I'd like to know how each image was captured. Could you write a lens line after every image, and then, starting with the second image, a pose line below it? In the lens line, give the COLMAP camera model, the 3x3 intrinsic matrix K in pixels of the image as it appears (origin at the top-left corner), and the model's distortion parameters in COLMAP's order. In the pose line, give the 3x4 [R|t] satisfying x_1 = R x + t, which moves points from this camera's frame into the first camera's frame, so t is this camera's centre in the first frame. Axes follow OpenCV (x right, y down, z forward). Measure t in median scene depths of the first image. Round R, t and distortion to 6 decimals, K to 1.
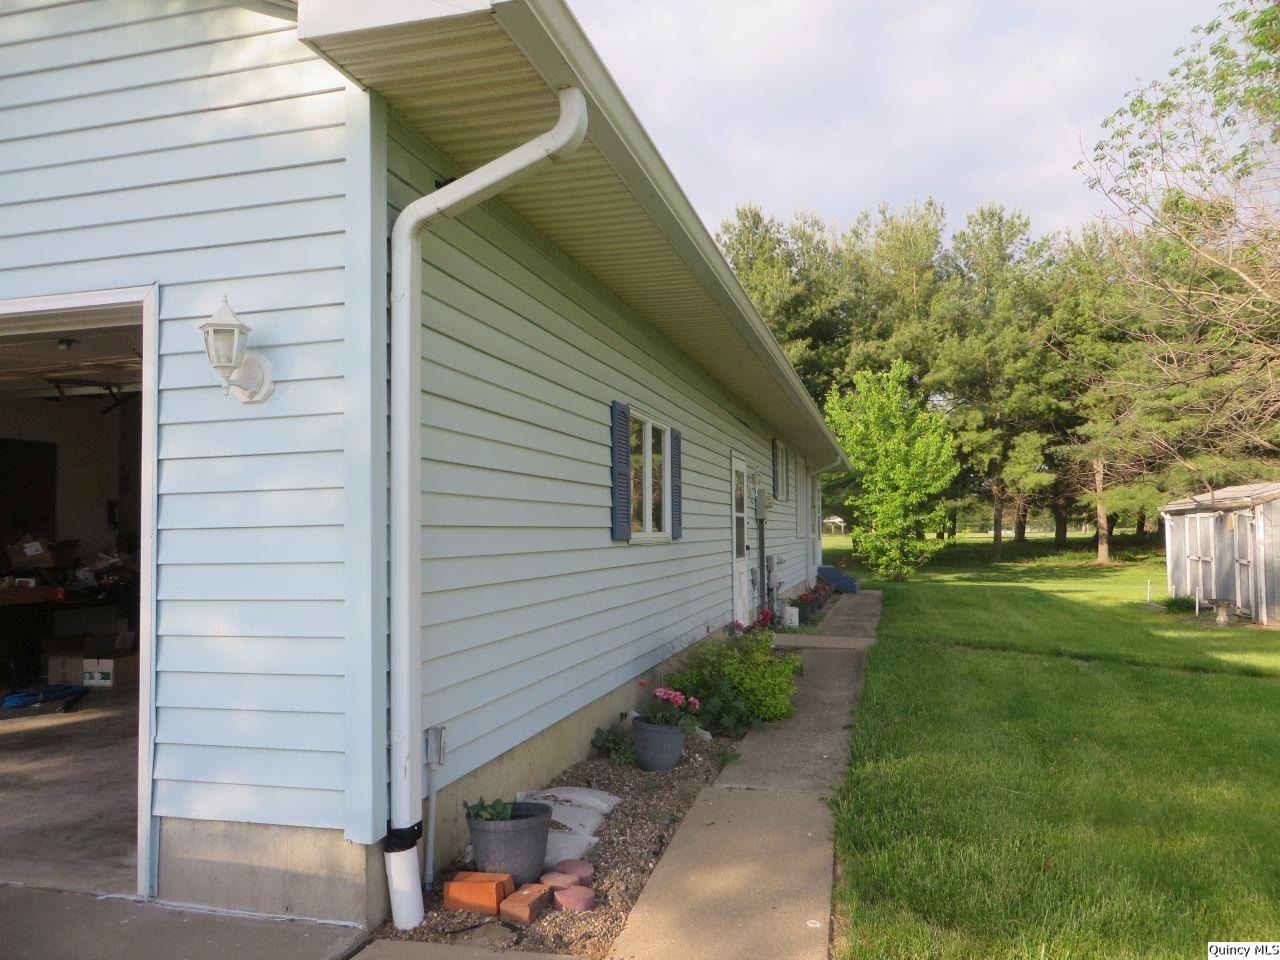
lens RADIAL K [[963.0, 0, 643.8], [0, 963.0, 480.4], [0, 0, 1]] dist [0.007999, -0.009754]
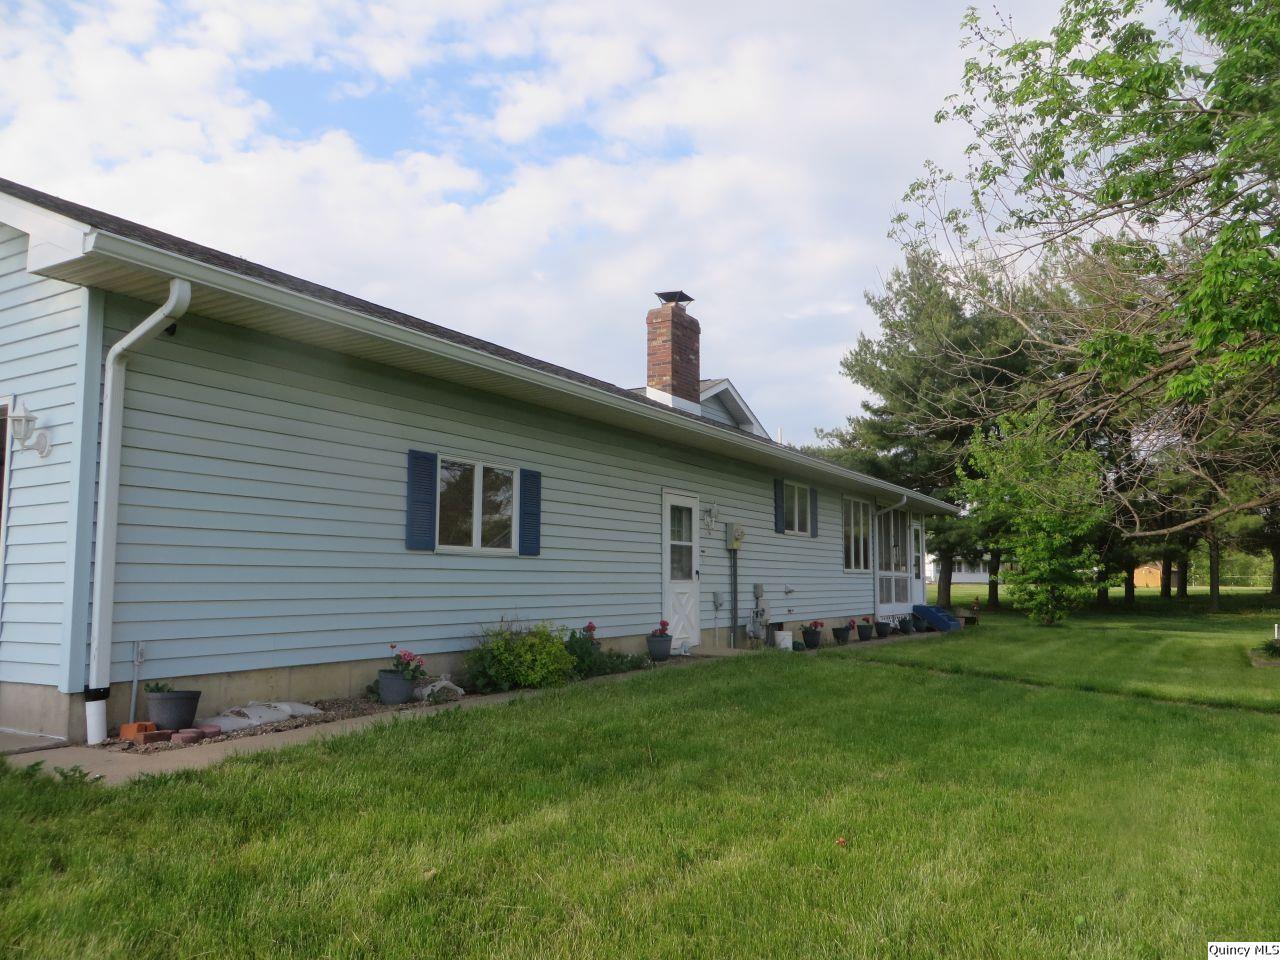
lens RADIAL K [[963.0, 0, 634.6], [0, 963.0, 479.0], [0, 0, 1]] dist [0.007999, -0.009754]
pose [[0.959038, -0.020445, -0.282540, 0.683502], [0.004995, 0.998458, -0.055294, 0.039764], [0.283235, 0.051617, 0.957661, -0.255963]]
